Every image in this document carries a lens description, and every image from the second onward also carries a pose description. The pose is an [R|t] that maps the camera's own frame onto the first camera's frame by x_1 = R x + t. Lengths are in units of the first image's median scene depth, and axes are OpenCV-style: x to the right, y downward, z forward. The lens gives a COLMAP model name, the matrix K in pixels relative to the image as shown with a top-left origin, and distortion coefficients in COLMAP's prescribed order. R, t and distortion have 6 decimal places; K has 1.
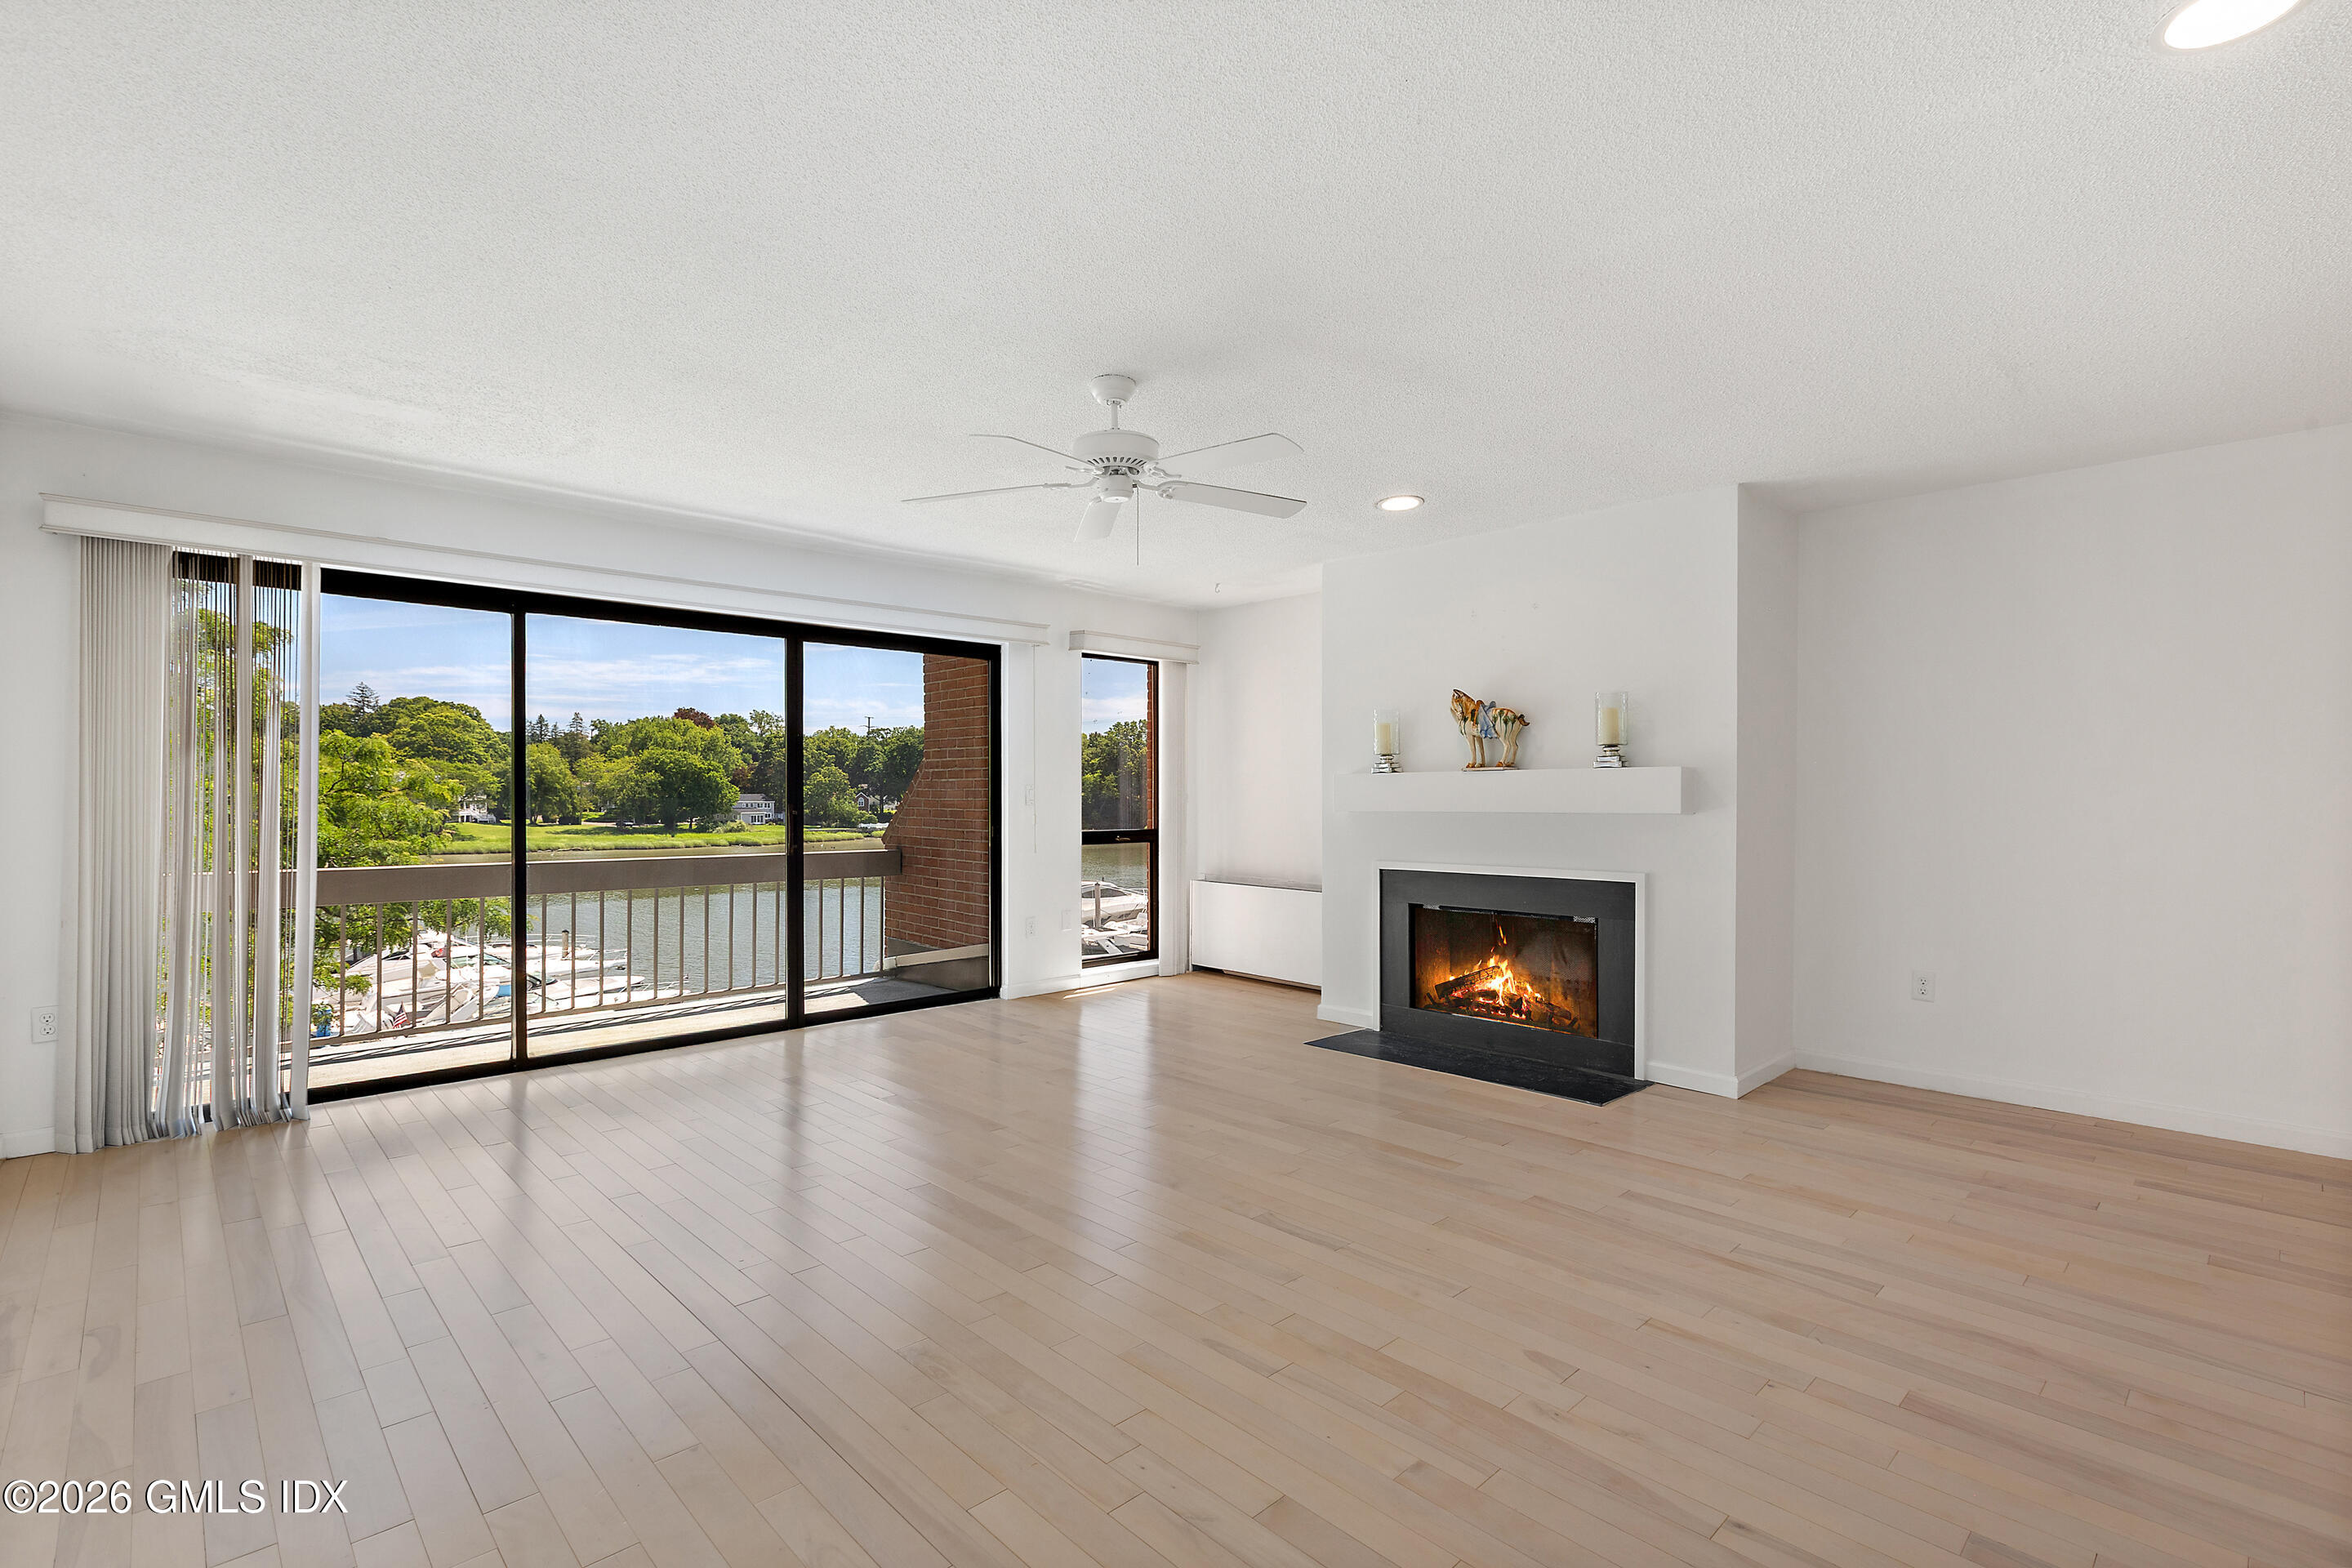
lens RADIAL K [[1074.2, 0, 1170.2], [0, 1074.2, 801.4], [0, 0, 1]] dist [0.003116, 0.000538]
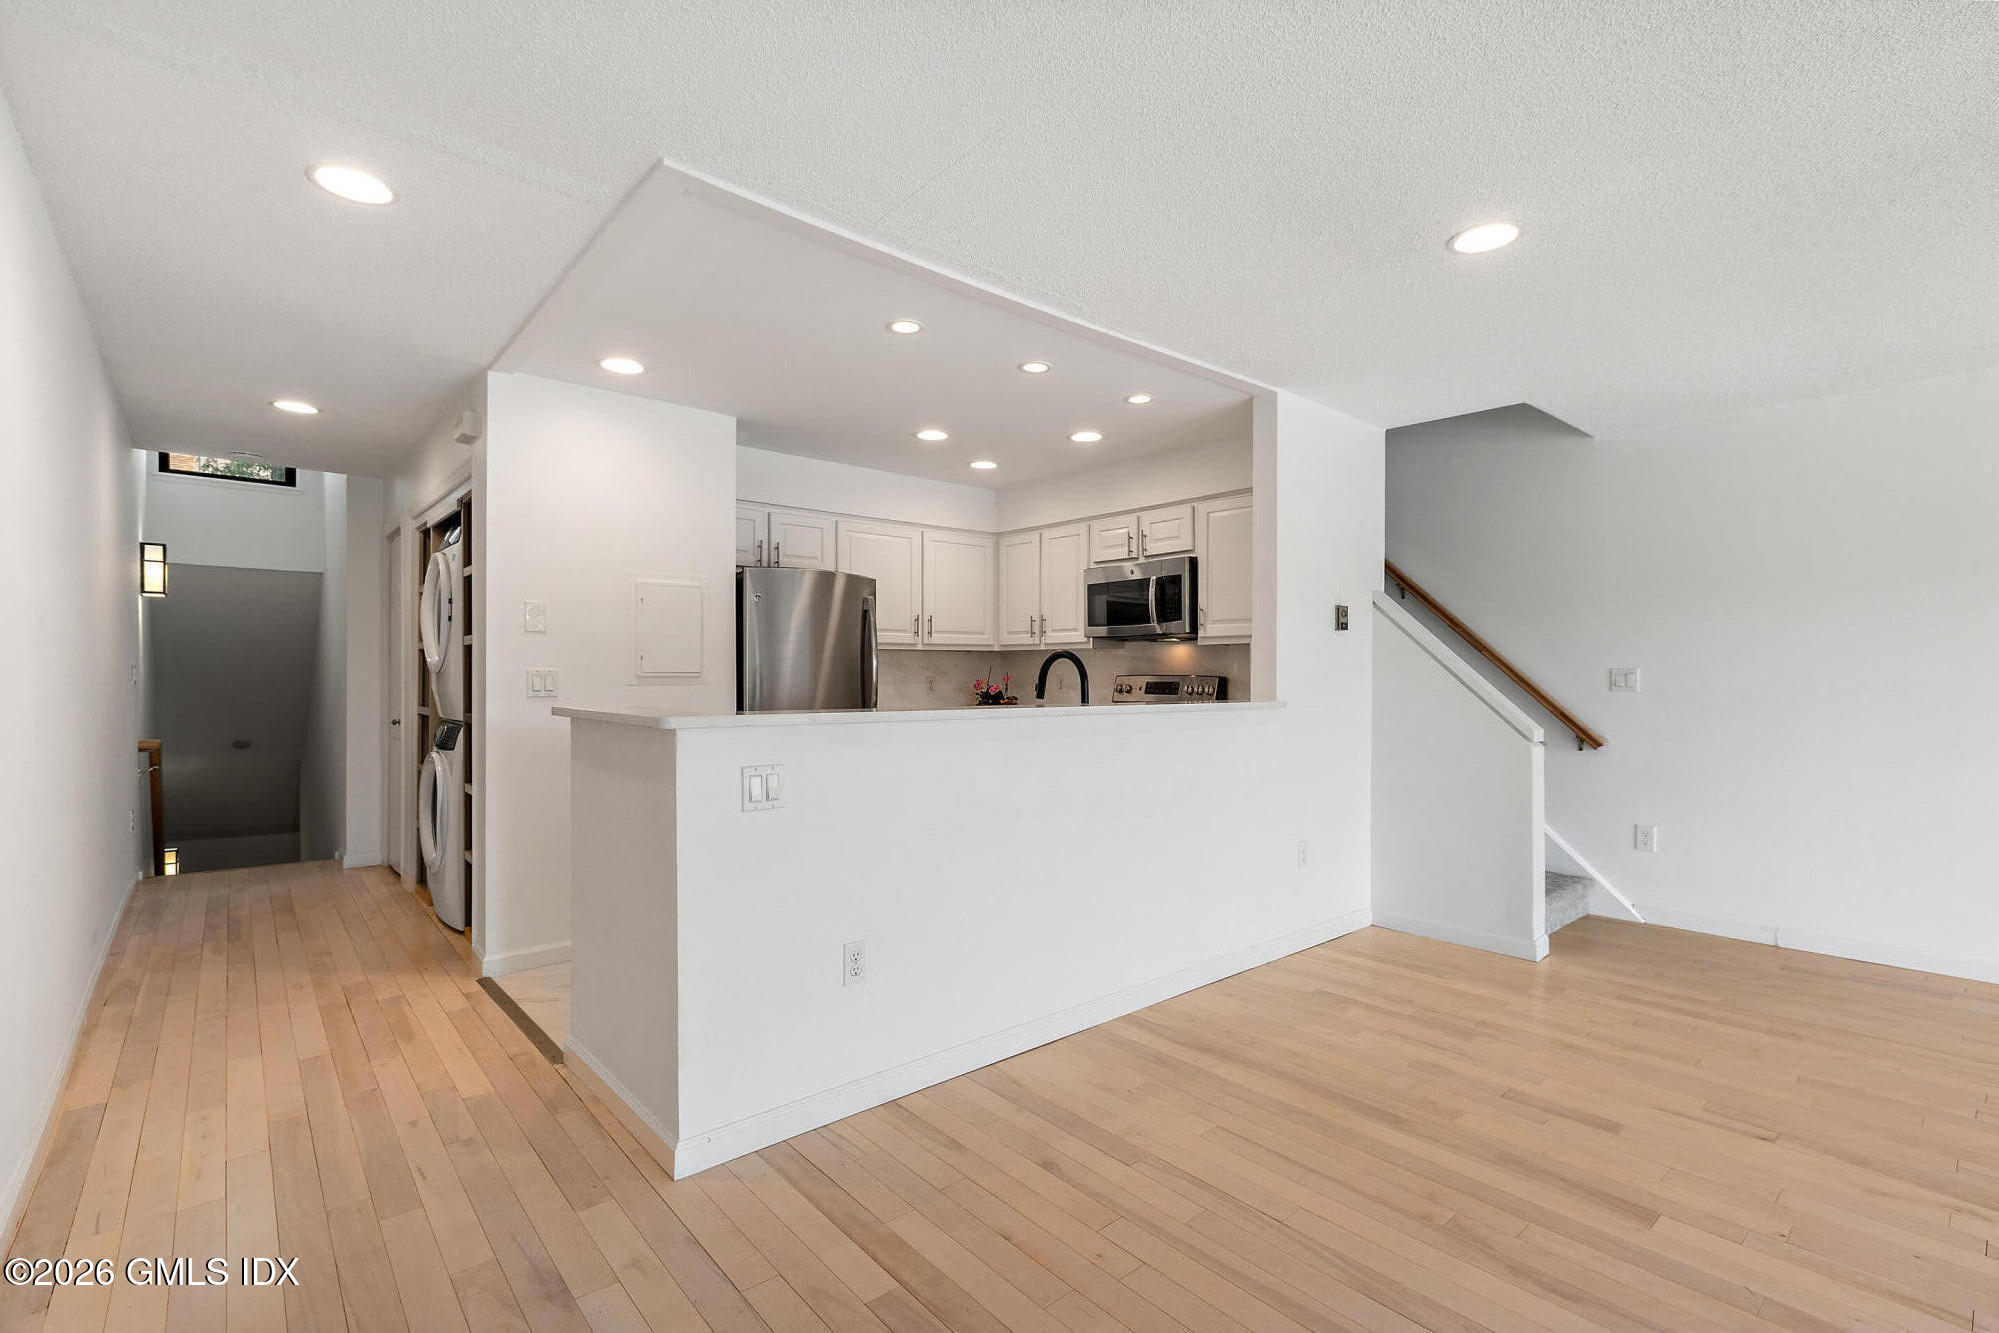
lens RADIAL K [[905.9, 0, 1016.1], [0, 905.9, 676.6], [0, 0, 1]] dist [0.002028, -0.000031]
pose [[-0.999527, -0.007096, 0.029908, 0.564213], [-0.006746, 0.999908, 0.011806, -0.007600], [-0.029989, 0.011598, -0.999483, 0.835662]]
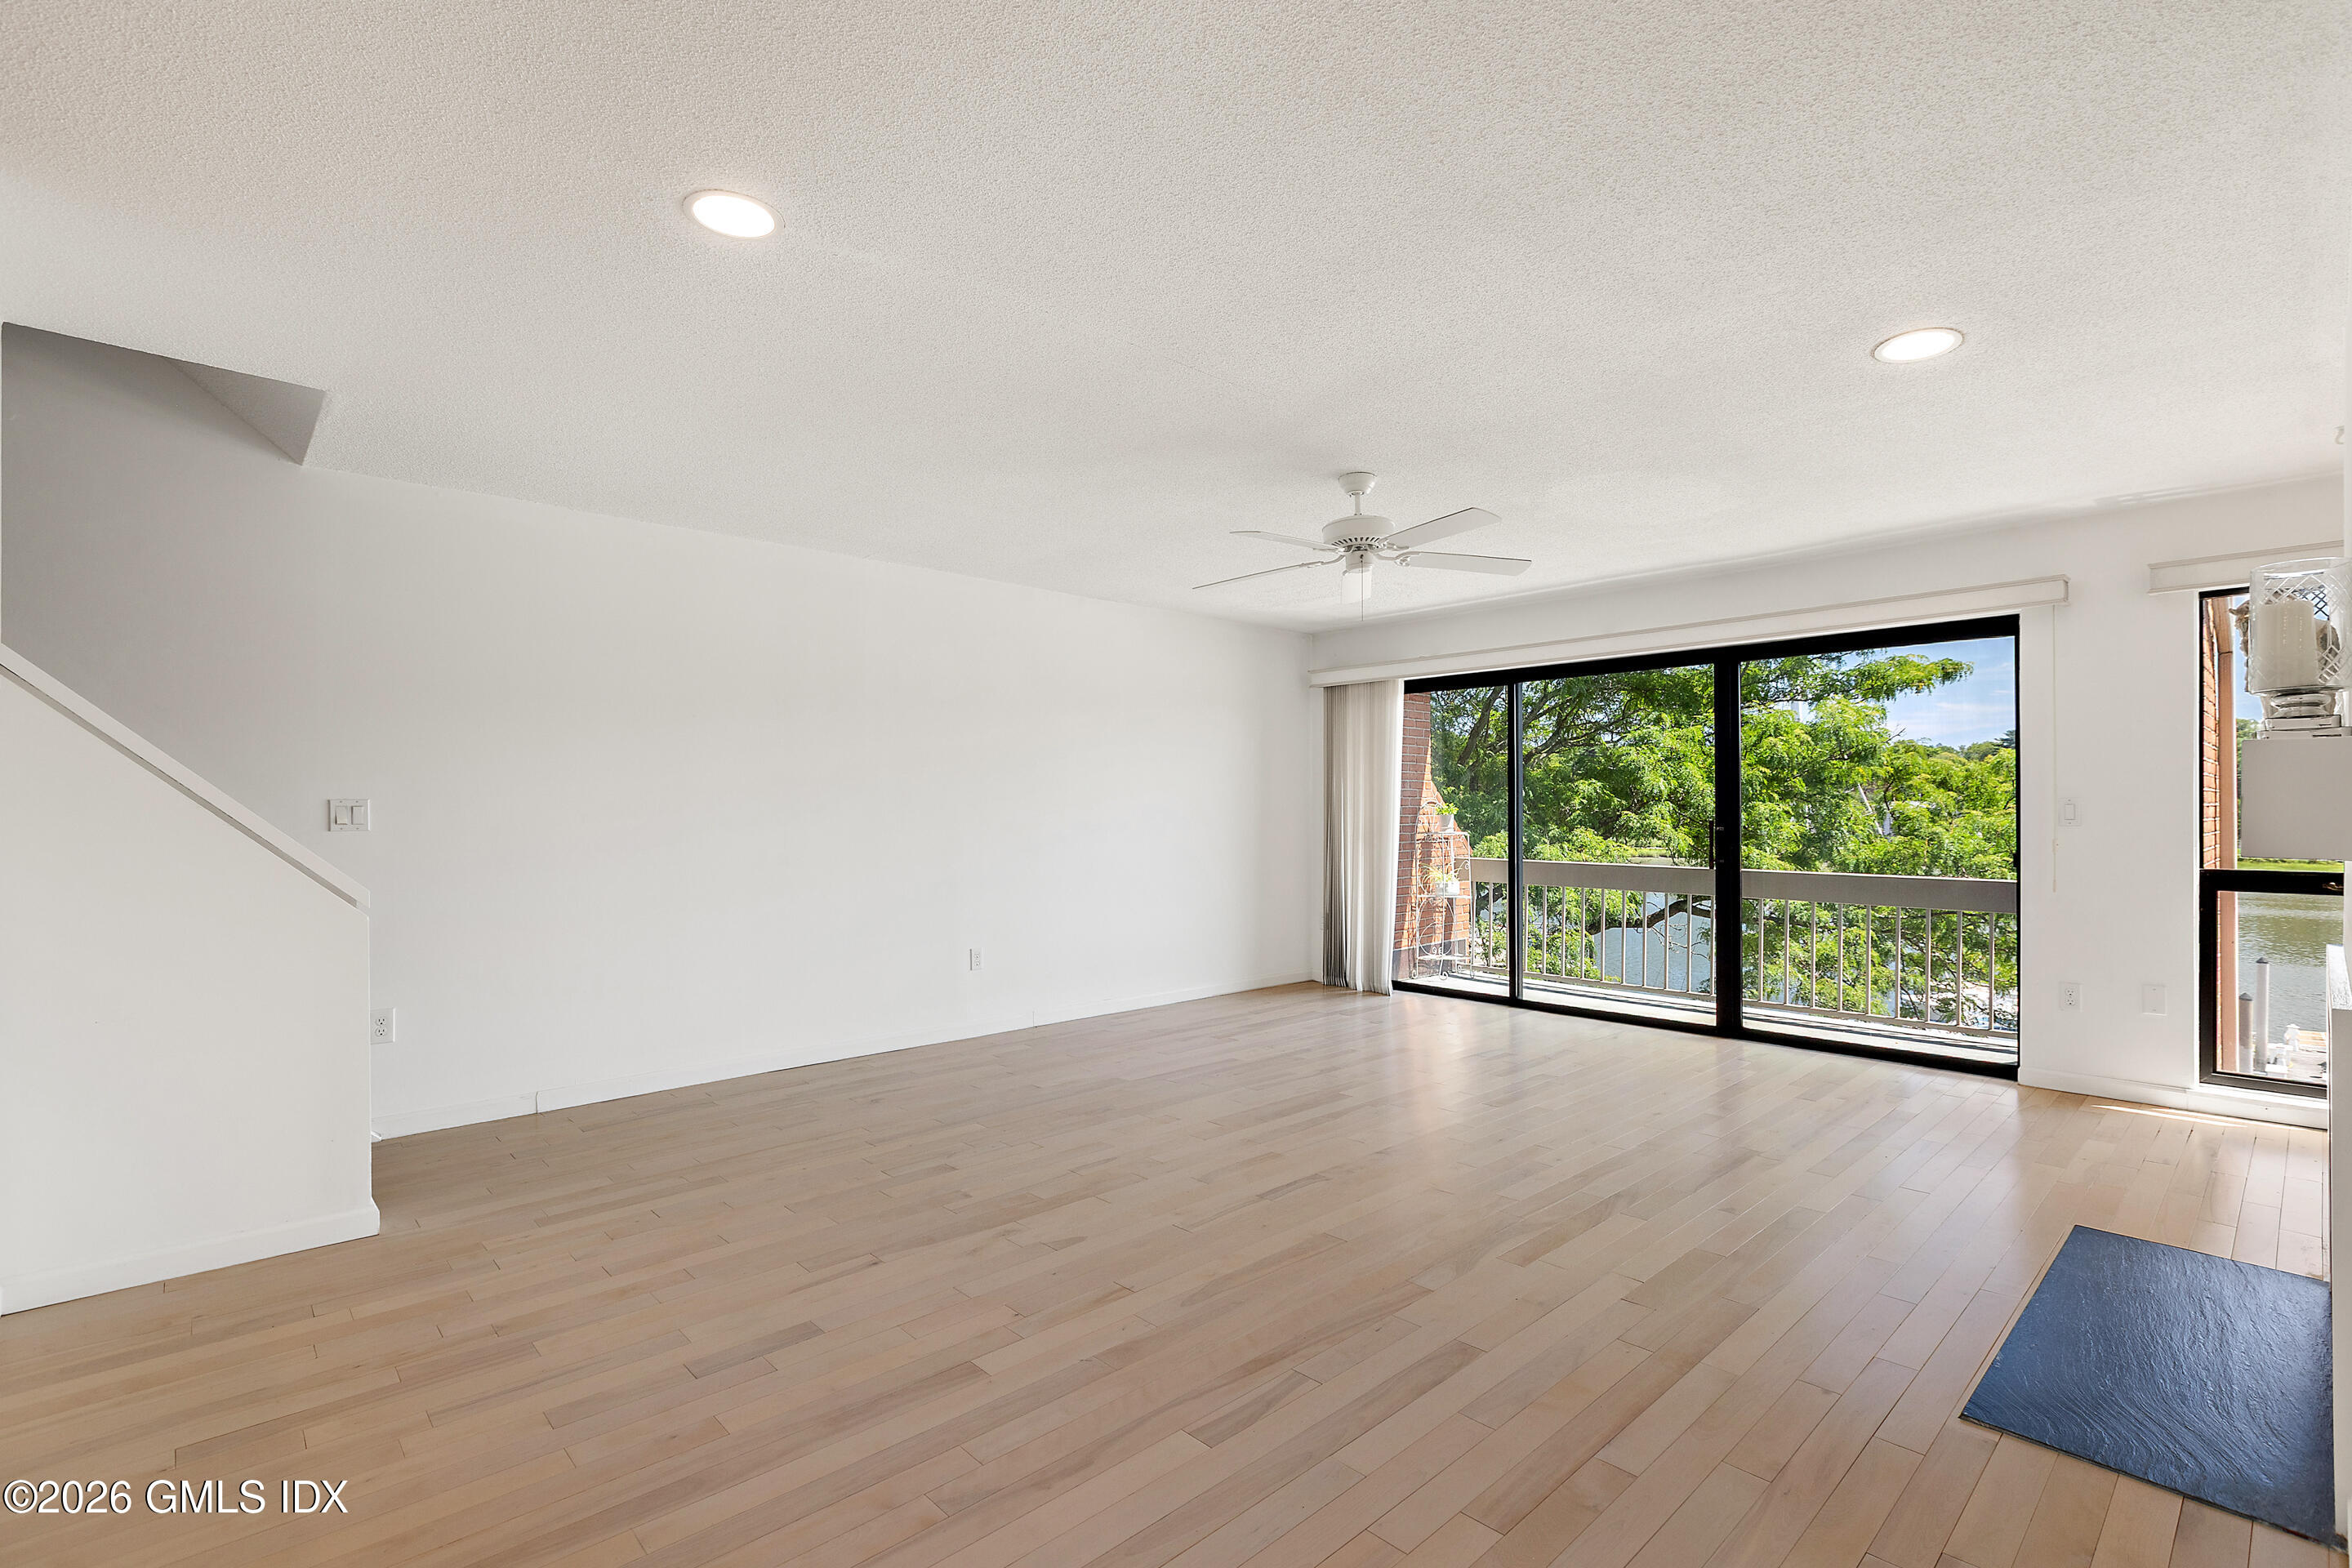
lens RADIAL K [[1074.2, 0, 1170.2], [0, 1074.2, 801.4], [0, 0, 1]] dist [0.003116, 0.000538]
pose [[-0.009685, -0.009922, -0.999904, 0.754733], [-0.006436, 0.999931, -0.009860, -0.002438], [0.999932, 0.006340, -0.009748, 0.512257]]
